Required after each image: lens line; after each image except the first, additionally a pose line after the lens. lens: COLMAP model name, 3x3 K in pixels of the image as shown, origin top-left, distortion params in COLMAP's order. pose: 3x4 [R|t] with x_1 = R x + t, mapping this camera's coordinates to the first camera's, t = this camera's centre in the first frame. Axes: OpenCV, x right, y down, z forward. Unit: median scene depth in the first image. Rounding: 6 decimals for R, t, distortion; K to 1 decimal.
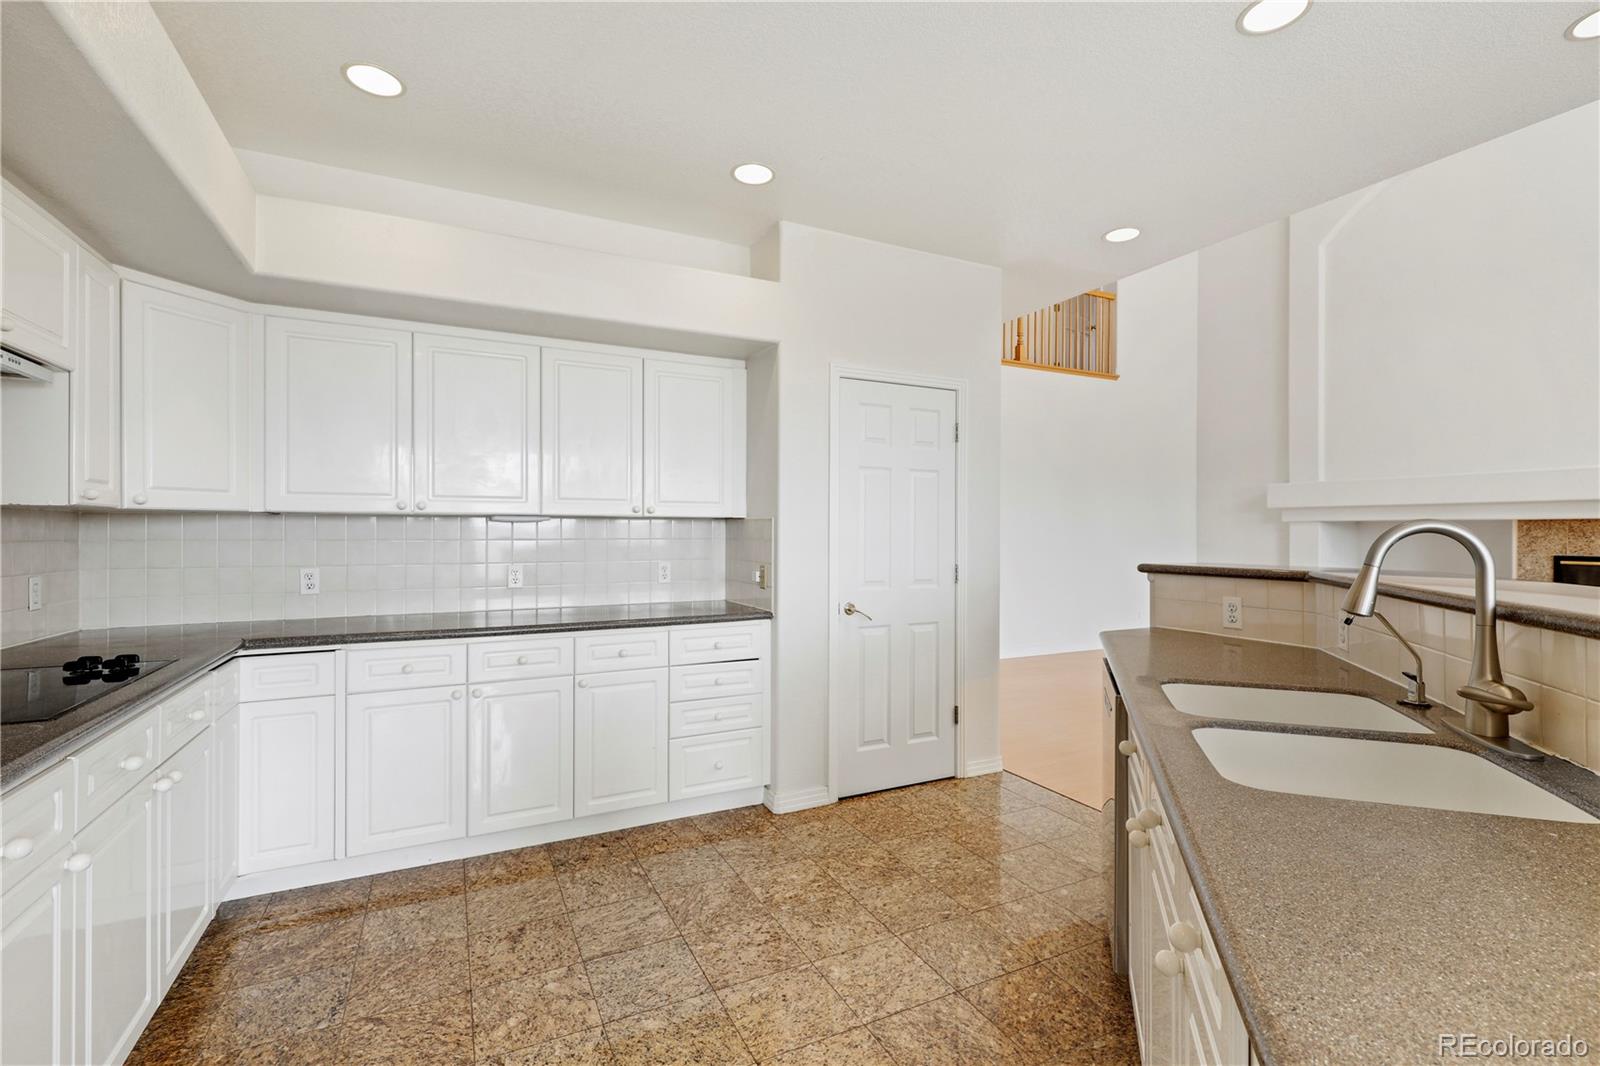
lens RADIAL K [[710.2, 0, 800.0], [0, 710.2, 533.0], [0, 0, 1]] dist [0.000713, 0.000002]
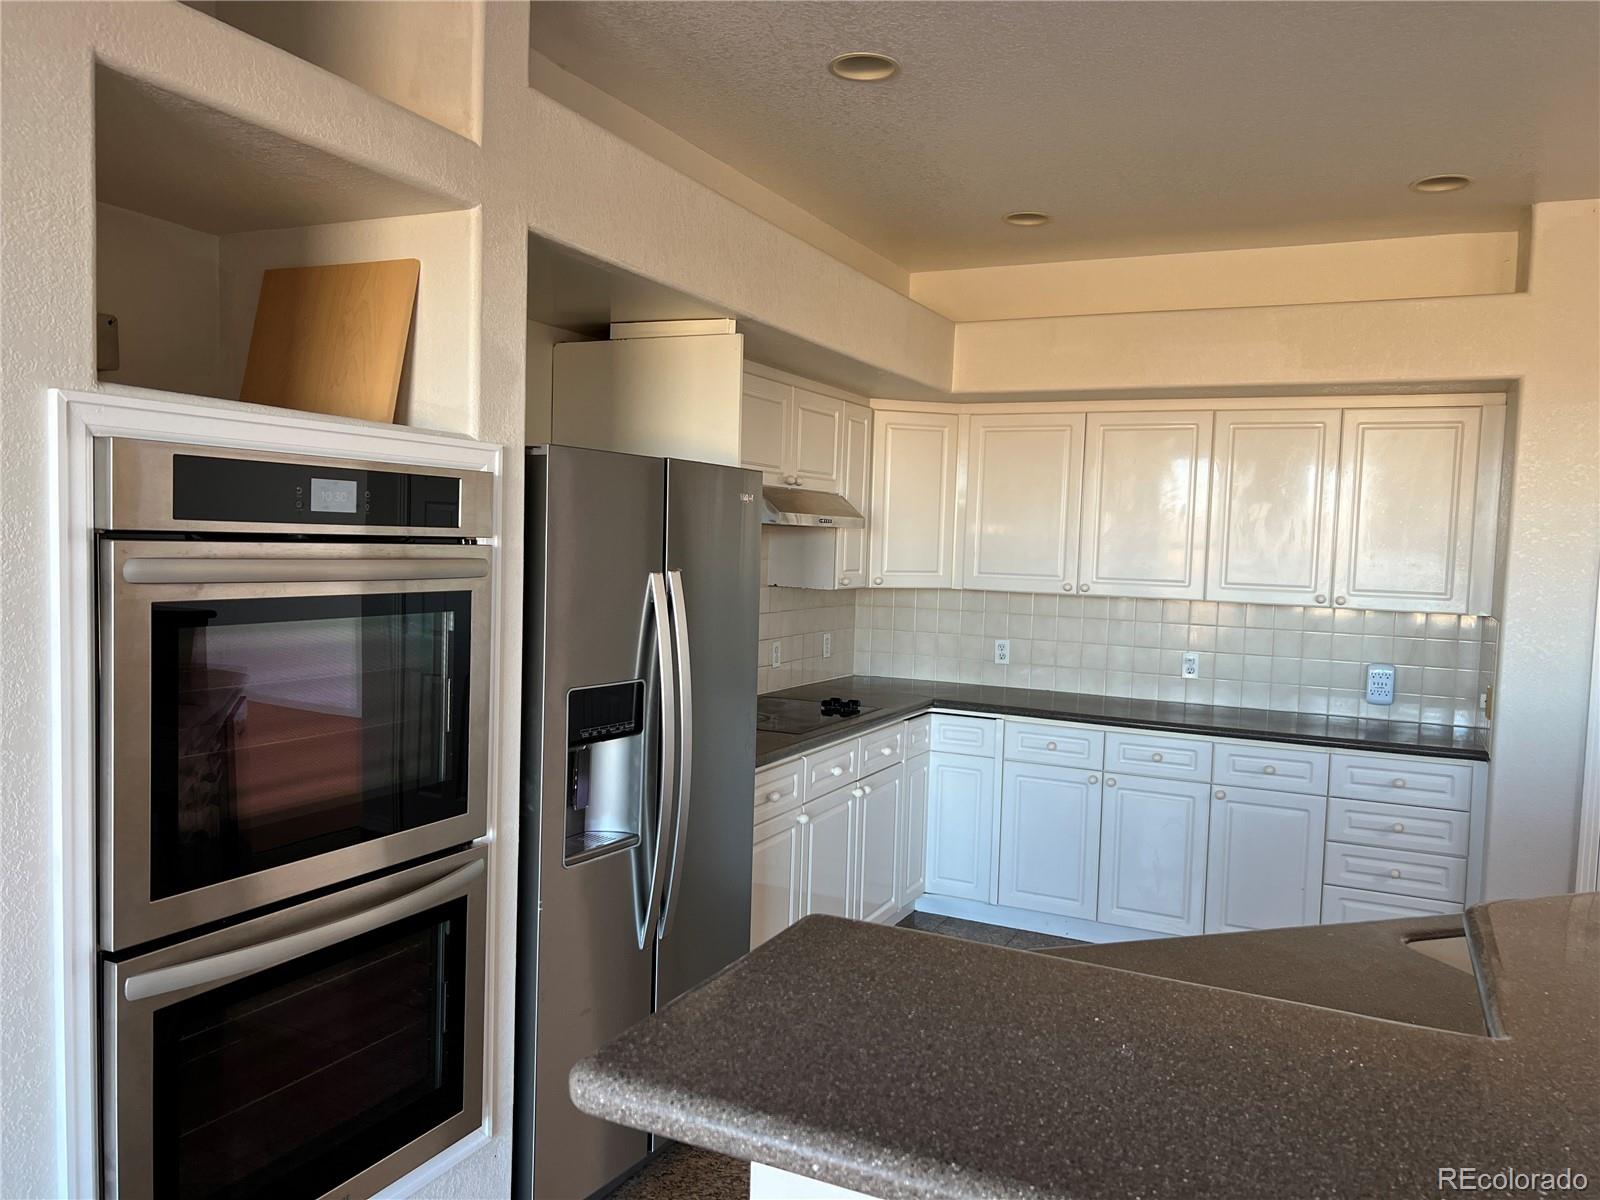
lens RADIAL K [[1209.3, 0, 800.0], [0, 1209.3, 600.0], [0, 0, 1]] dist [0.003546, -0.000230]
pose [[0.604926, 0.061354, -0.793914, 0.684019], [-0.032731, 0.998100, 0.052194, -0.115024], [0.795608, -0.005588, 0.605785, -0.414357]]
